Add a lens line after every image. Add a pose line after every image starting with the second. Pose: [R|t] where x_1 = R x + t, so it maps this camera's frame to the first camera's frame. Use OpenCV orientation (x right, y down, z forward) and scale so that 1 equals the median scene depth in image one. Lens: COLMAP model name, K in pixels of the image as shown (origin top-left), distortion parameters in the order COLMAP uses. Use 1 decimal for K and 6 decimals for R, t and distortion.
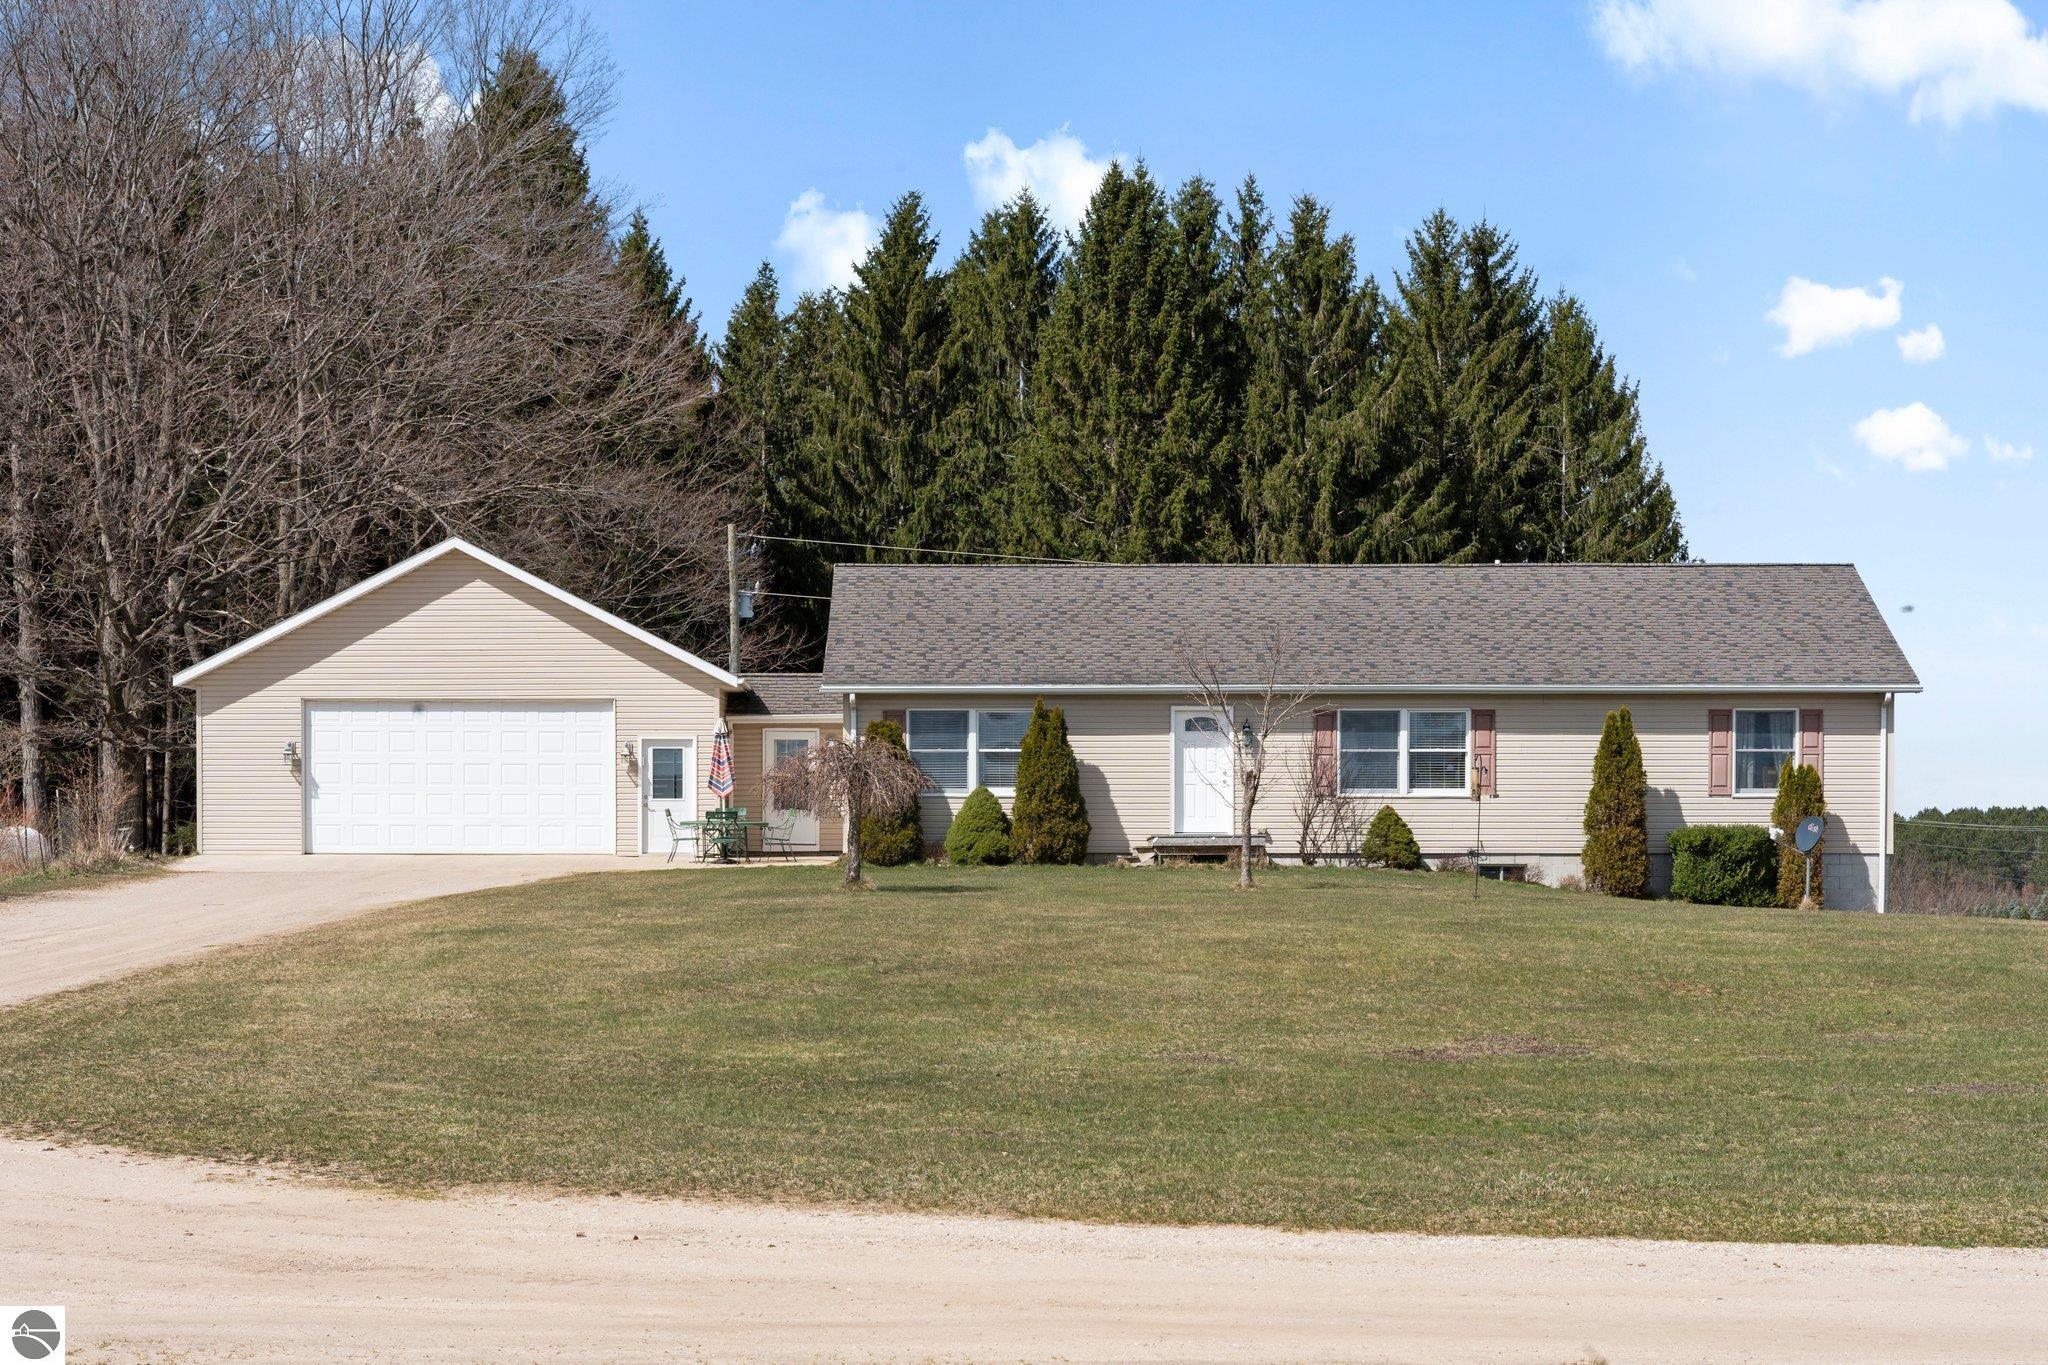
lens RADIAL K [[3562.7, 0, 947.1], [0, 3562.7, 831.1], [0, 0, 1]] dist [0.020556, 0.000000]
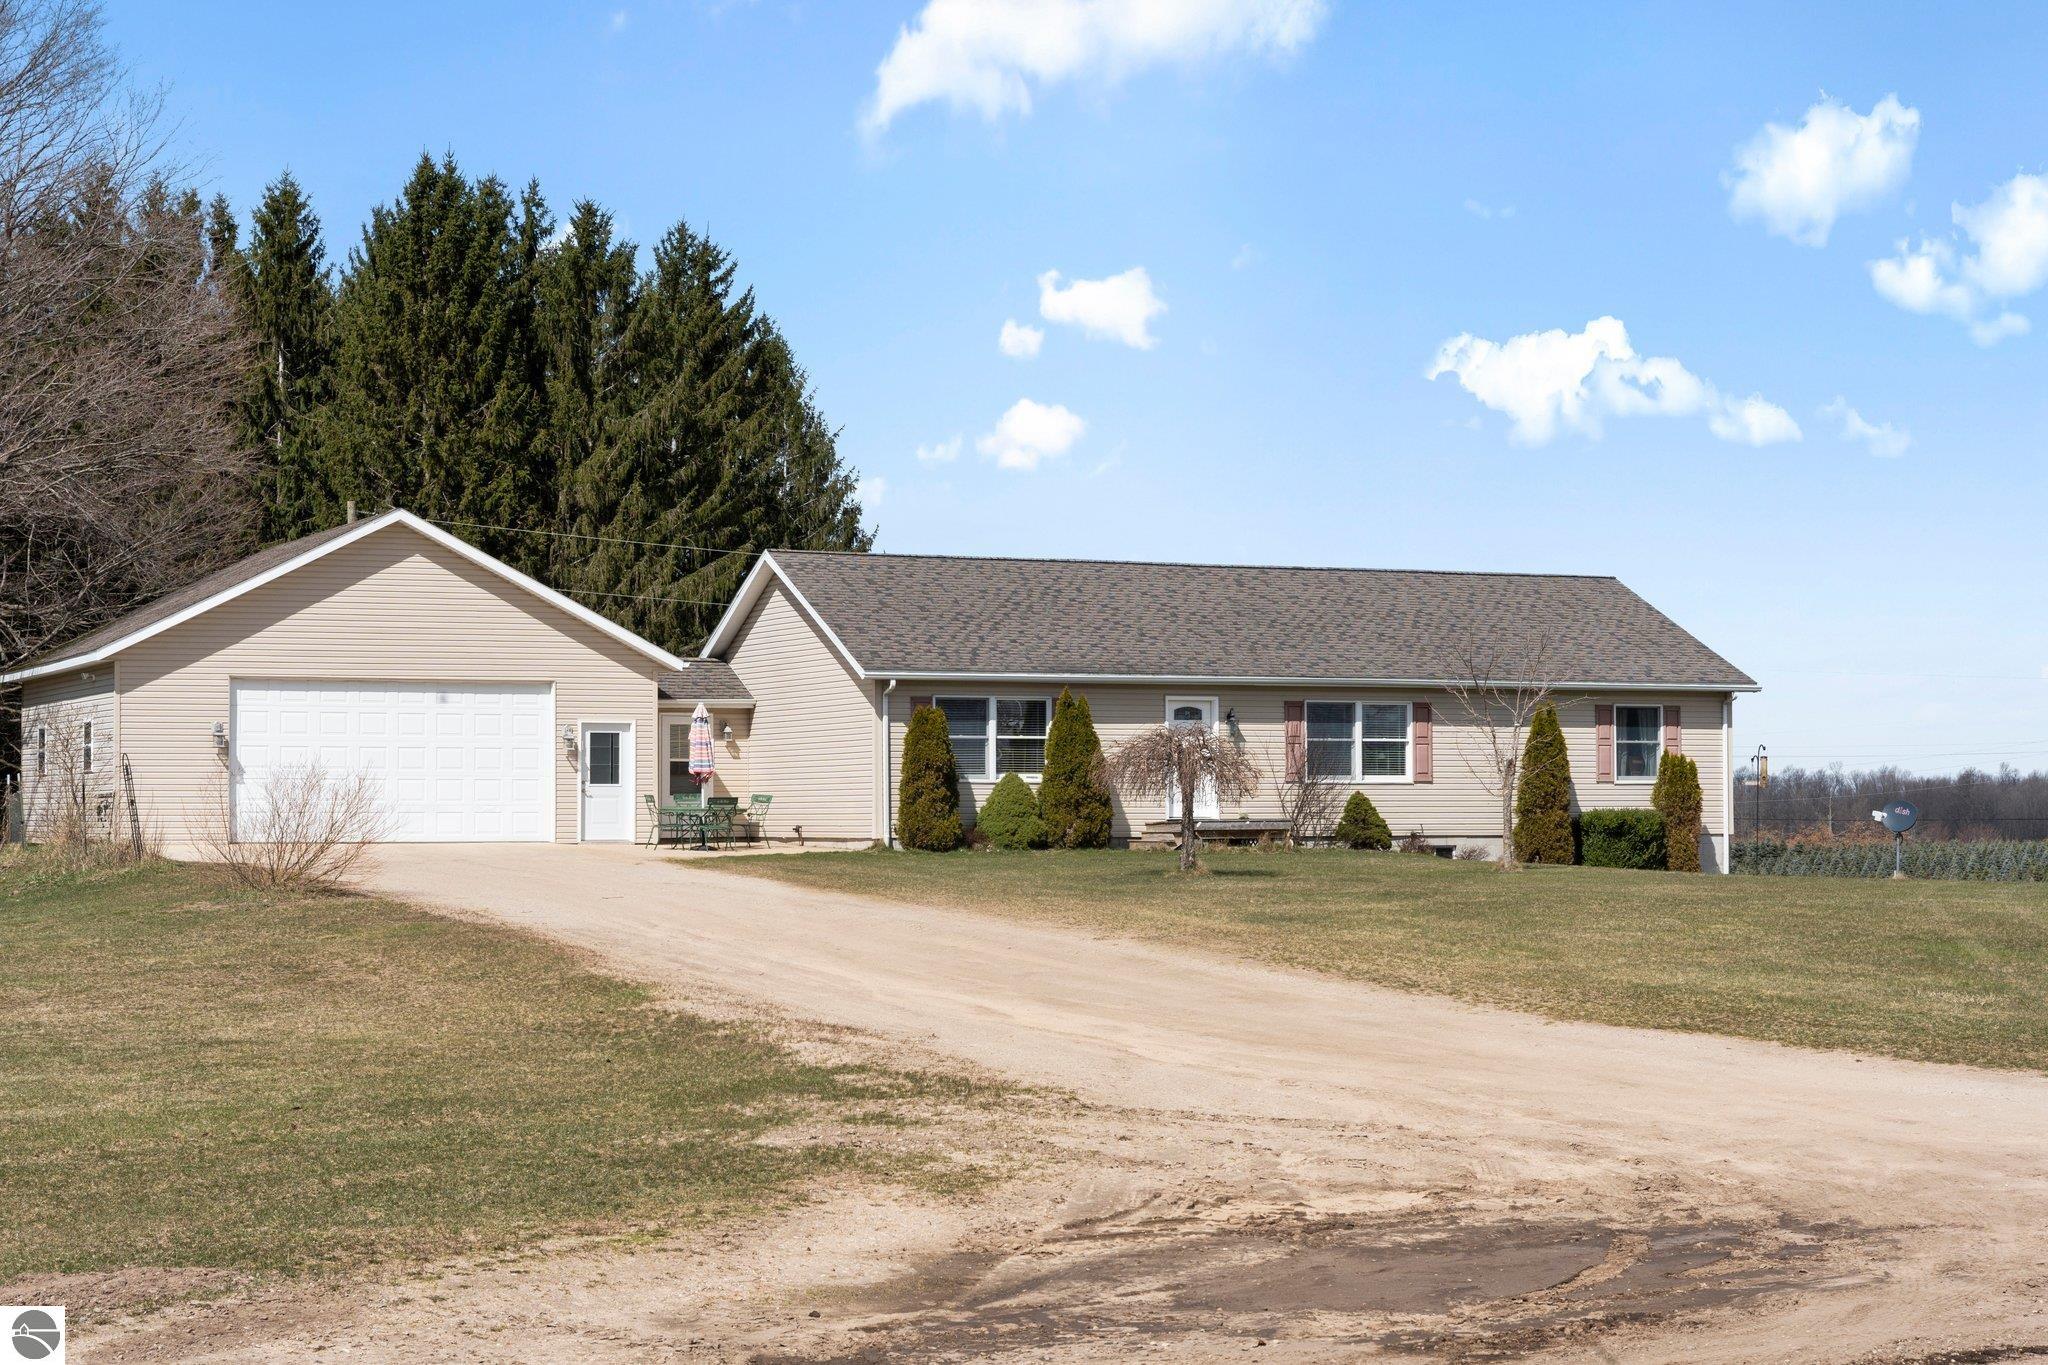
lens RADIAL K [[3351.4, 0, 1022.7], [0, 3351.4, 683.6], [0, 0, 1]] dist [0.013937, 0.000000]
pose [[0.903414, 0.013622, 0.428553, -0.385362], [0.002248, 0.999331, -0.036505, -0.002828], [-0.428764, 0.033942, 0.902779, 0.125255]]
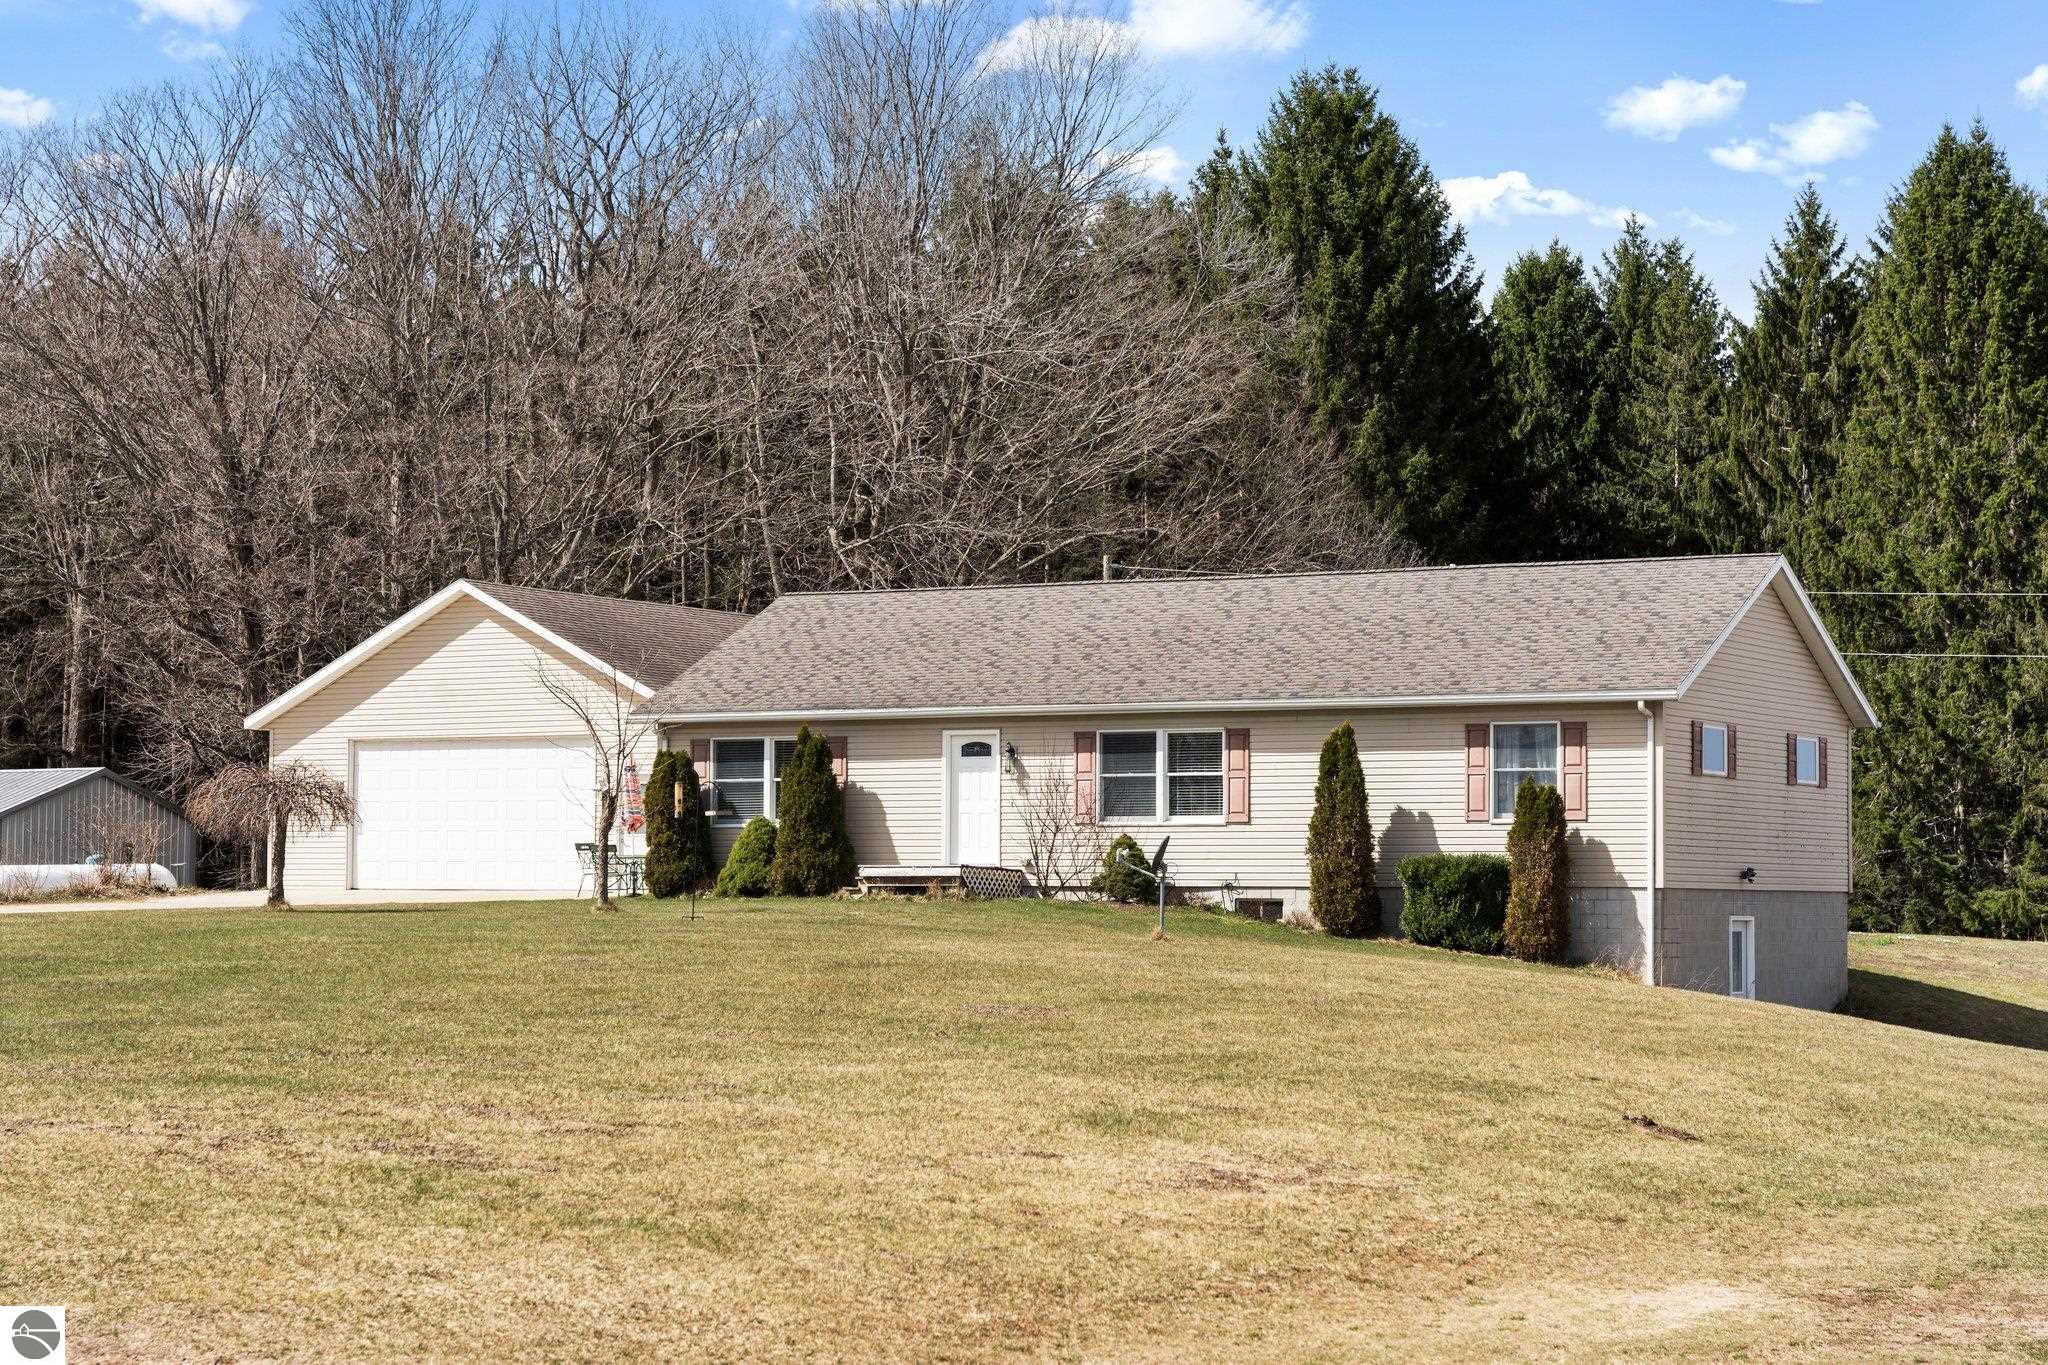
lens RADIAL K [[3845.8, 0, 1021.2], [0, 3845.8, 683.1], [0, 0, 1]] dist [0.080081, 0.000000]
pose [[0.879772, -0.023620, -0.474808, 0.551531], [-0.003807, 0.998383, -0.056720, 0.010108], [0.475380, 0.051708, 0.878260, 0.105588]]
